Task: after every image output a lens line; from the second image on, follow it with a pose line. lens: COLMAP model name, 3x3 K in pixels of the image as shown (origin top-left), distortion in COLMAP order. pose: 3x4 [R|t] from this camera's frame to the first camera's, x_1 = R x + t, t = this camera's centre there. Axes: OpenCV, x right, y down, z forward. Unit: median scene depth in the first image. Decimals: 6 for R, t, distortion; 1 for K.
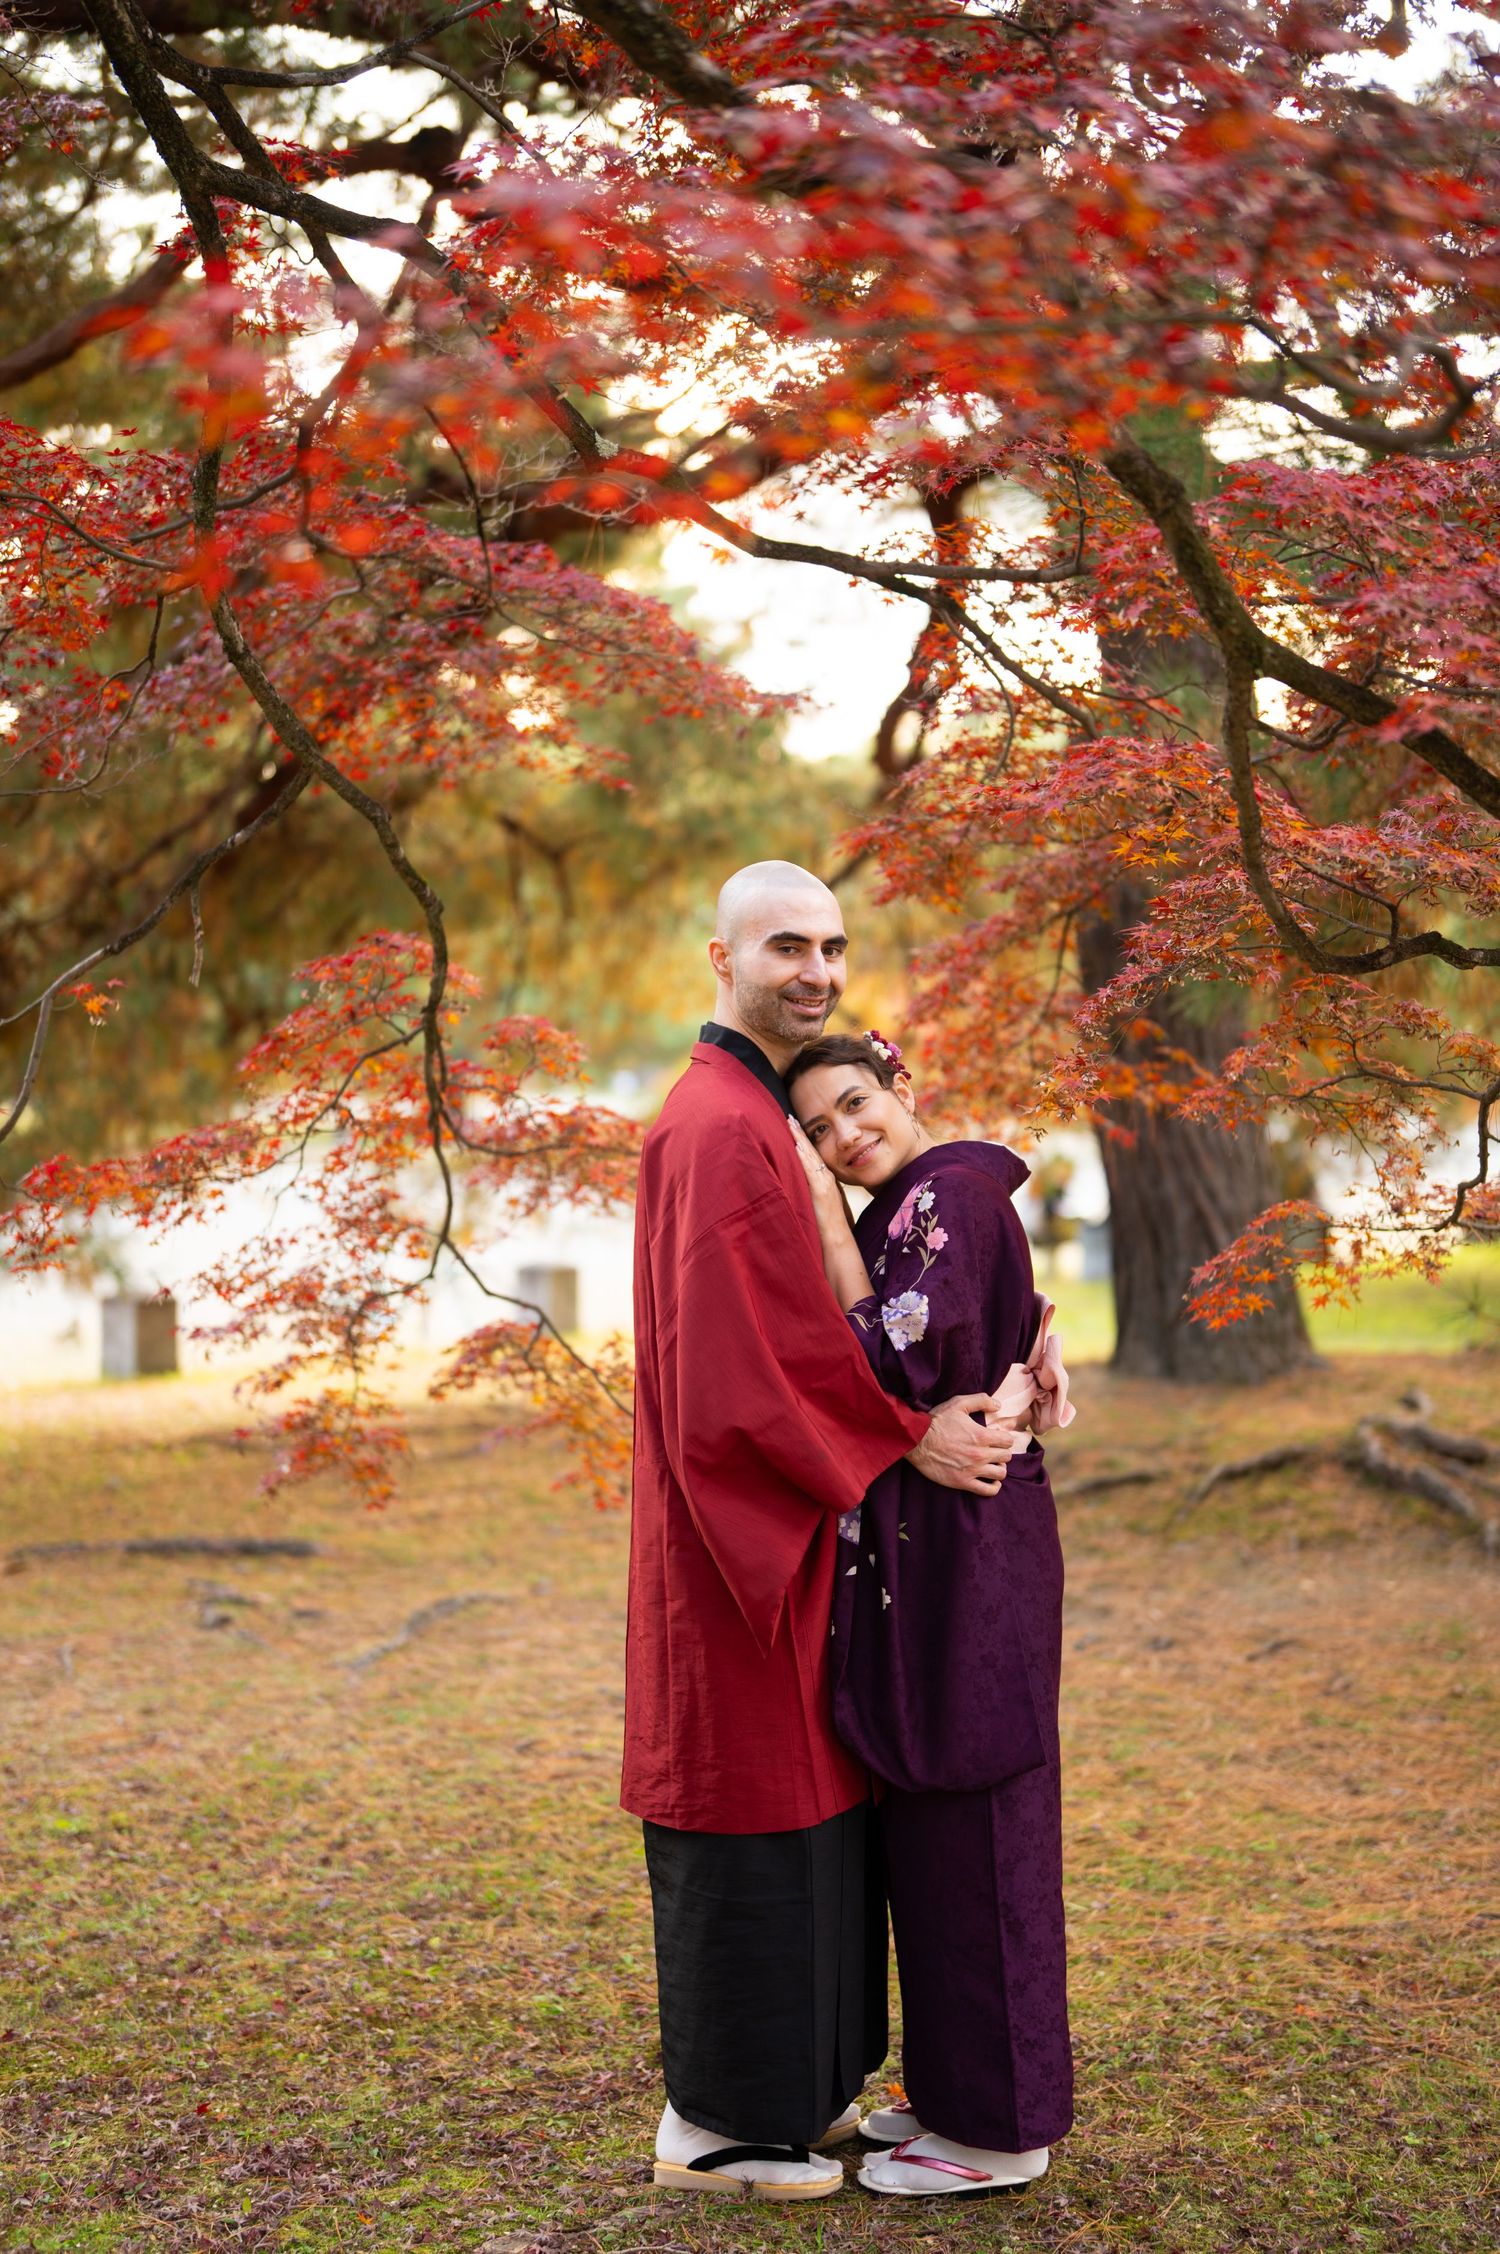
lens RADIAL K [[3016.6, 0, 769.6], [0, 3016.6, 1116.1], [0, 0, 1]] dist [0.041336, 0.000000]
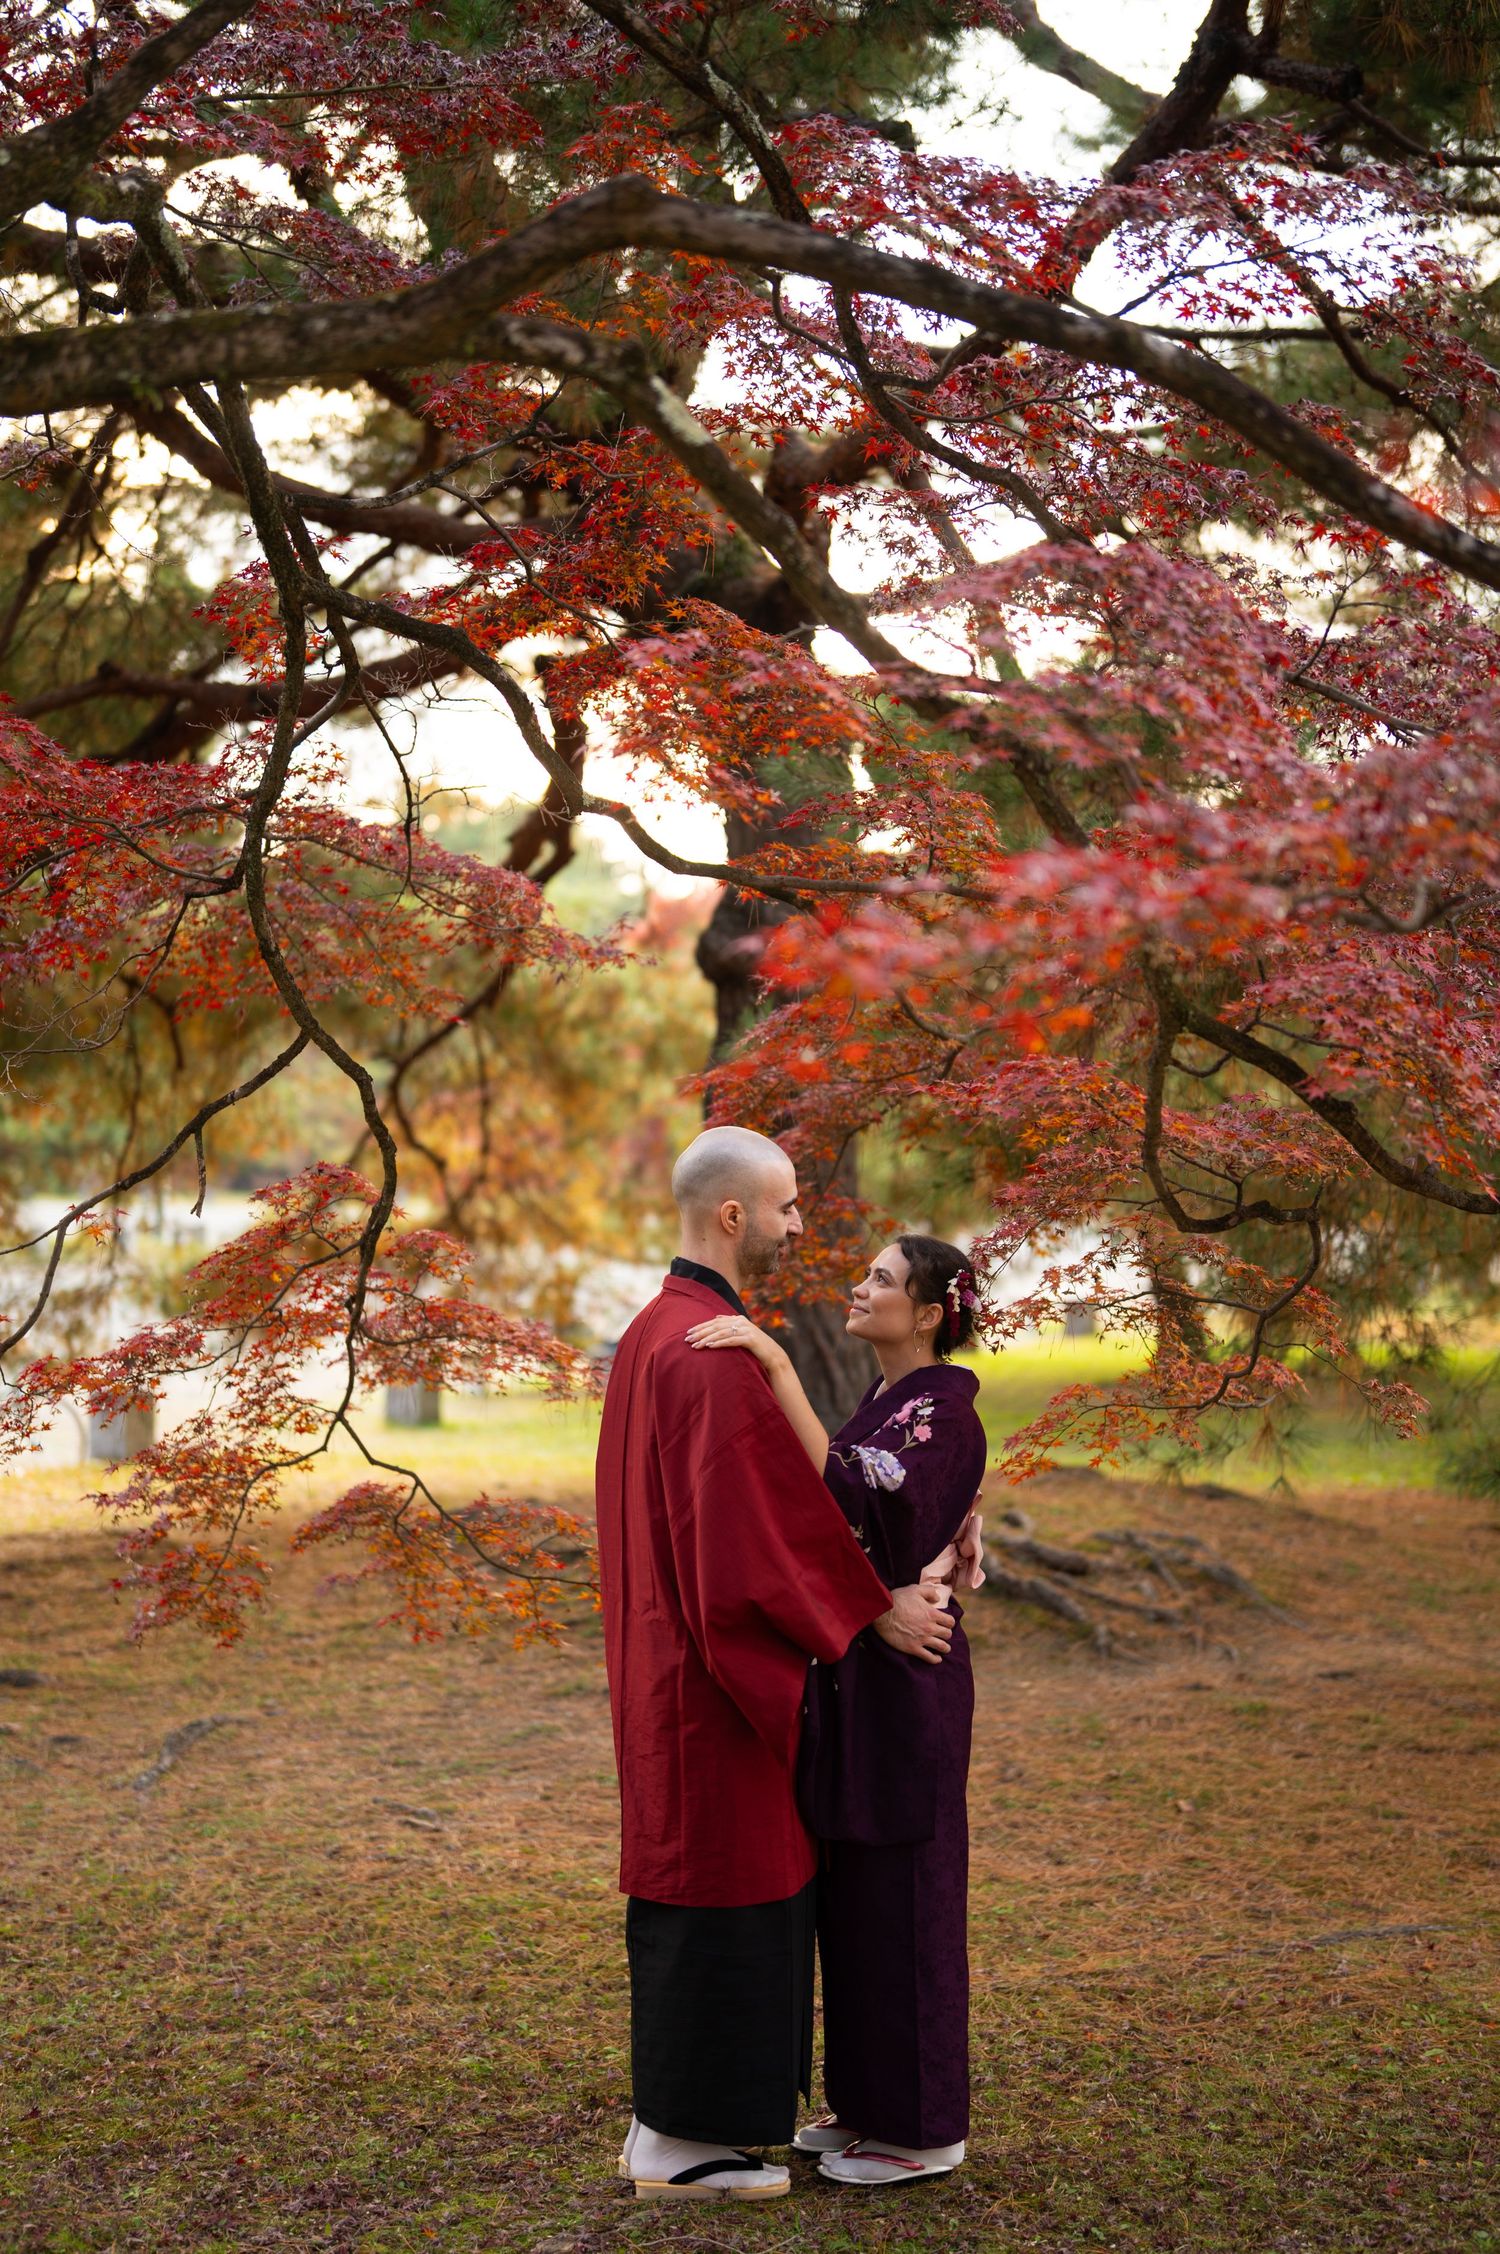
lens RADIAL K [[3016.6, 0, 735.3], [0, 3016.6, 1137.5], [0, 0, 1]] dist [0.041336, 0.000000]
pose [[0.983953, 0.003917, 0.178384, -0.188980], [0.000049, 0.999753, -0.022223, -0.048421], [-0.178427, 0.021875, 0.983710, -0.210961]]
